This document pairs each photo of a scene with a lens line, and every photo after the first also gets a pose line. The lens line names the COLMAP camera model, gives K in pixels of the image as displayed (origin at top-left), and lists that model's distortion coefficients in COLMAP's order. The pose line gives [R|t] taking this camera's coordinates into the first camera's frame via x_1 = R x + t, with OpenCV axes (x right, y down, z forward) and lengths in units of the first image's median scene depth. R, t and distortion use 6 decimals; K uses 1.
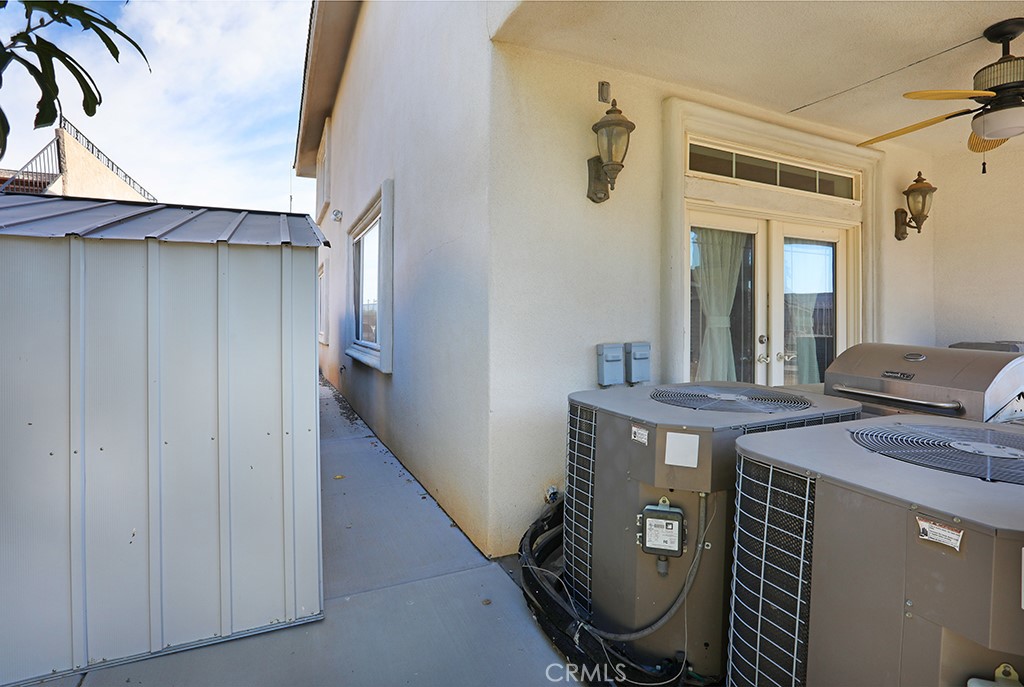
lens RADIAL K [[492.3, 0, 516.1], [0, 492.3, 323.9], [0, 0, 1]] dist [-0.060253, 0.022093]
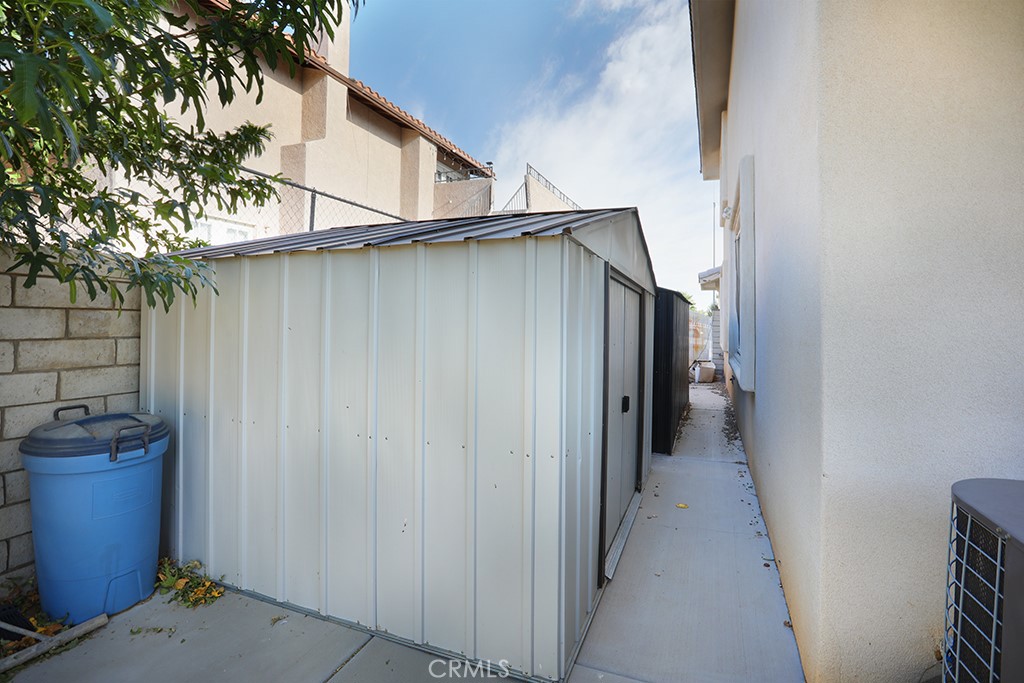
lens RADIAL K [[511.0, 0, 522.2], [0, 511.0, 313.6], [0, 0, 1]] dist [-0.067989, 0.028775]
pose [[0.714193, 0.001714, -0.699947, 0.069834], [-0.024082, 0.999465, -0.022124, -0.002313], [0.699535, 0.032657, 0.713852, 0.164533]]
